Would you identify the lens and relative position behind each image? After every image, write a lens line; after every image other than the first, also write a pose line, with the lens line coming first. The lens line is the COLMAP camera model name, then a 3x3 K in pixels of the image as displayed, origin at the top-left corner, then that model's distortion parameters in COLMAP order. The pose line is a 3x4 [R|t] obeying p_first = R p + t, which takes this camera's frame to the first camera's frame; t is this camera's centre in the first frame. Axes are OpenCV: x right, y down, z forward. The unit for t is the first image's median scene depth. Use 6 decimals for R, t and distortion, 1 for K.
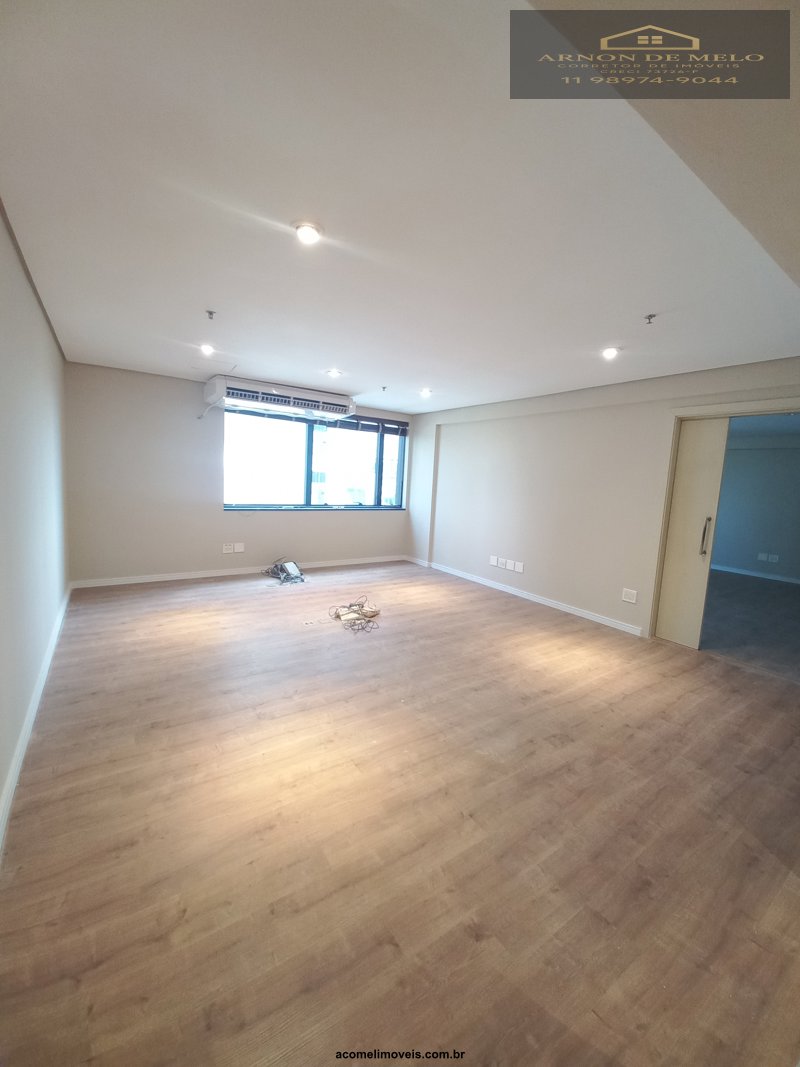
lens RADIAL K [[417.7, 0, 393.5], [0, 417.7, 521.9], [0, 0, 1]] dist [0.013070, -0.014519]
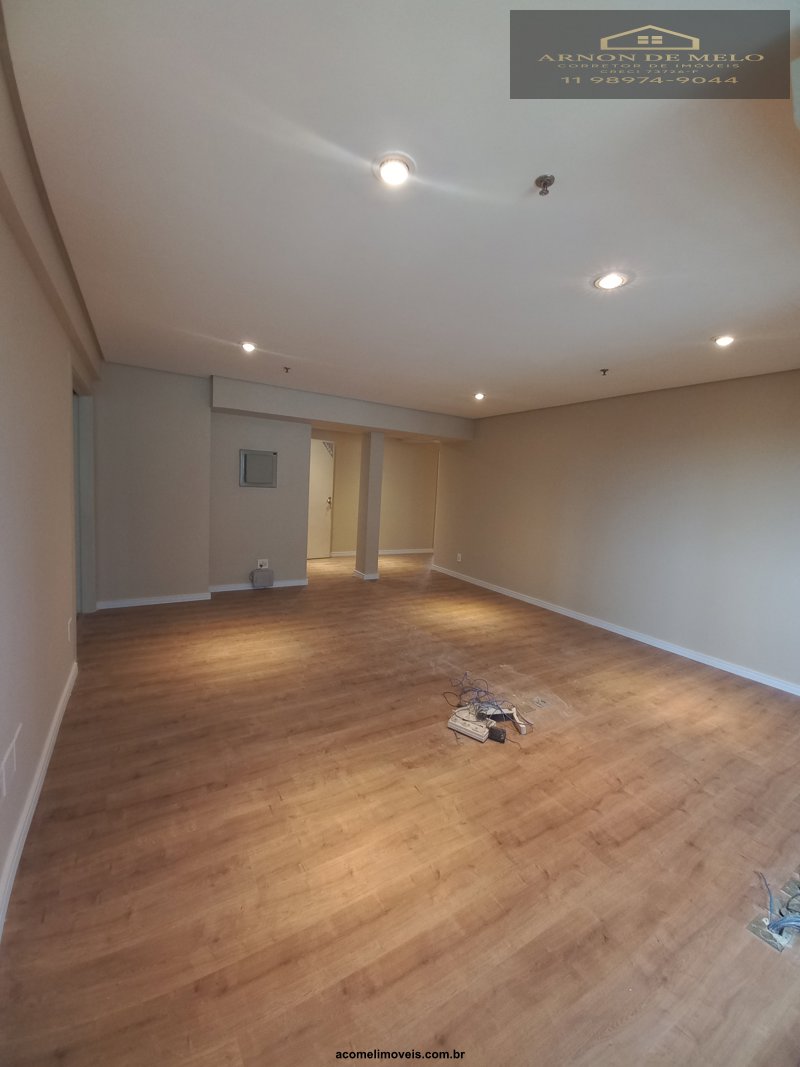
lens RADIAL K [[417.7, 0, 393.5], [0, 417.7, 521.9], [0, 0, 1]] dist [0.013070, -0.014519]
pose [[-0.992647, -0.110971, 0.048355, 0.061498], [-0.099290, 0.974930, 0.199133, -0.223620], [-0.069241, 0.192867, -0.978779, 2.086443]]
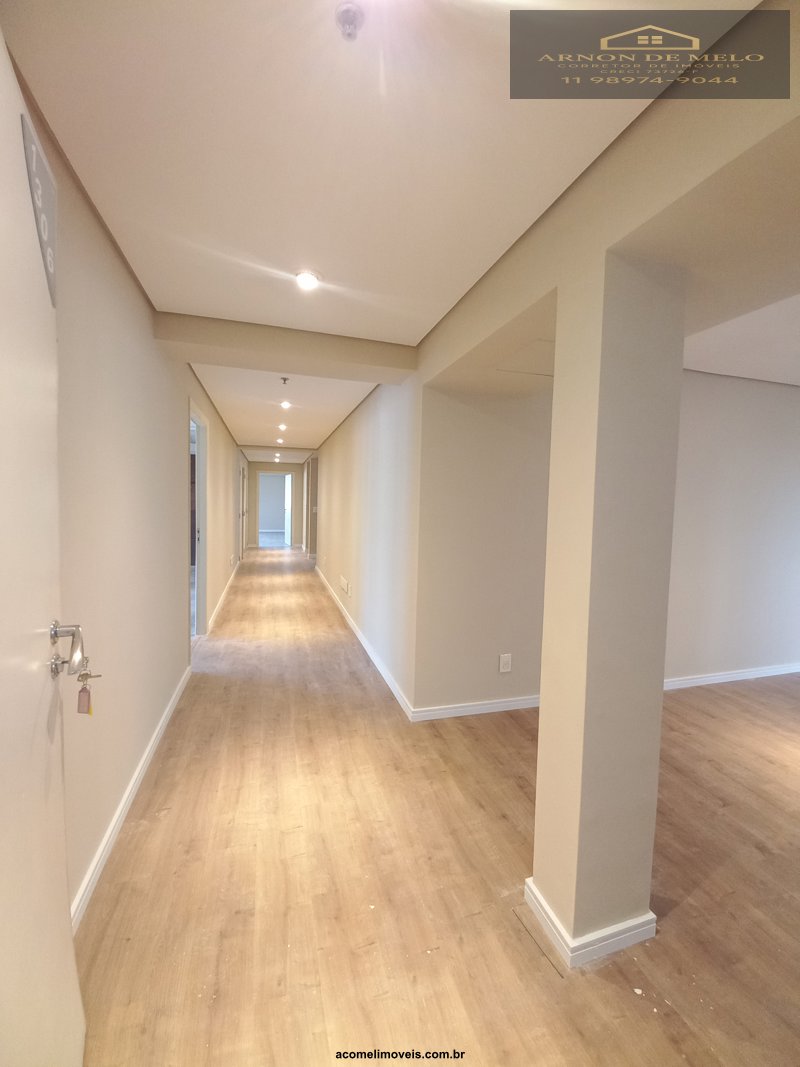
lens RADIAL K [[417.7, 0, 393.5], [0, 417.7, 521.9], [0, 0, 1]] dist [0.013070, -0.014519]
pose [[-0.305893, -0.011813, -0.951993, 0.756422], [-0.143400, 0.989087, 0.033804, 0.036725], [0.941205, 0.146856, -0.304248, 0.062859]]
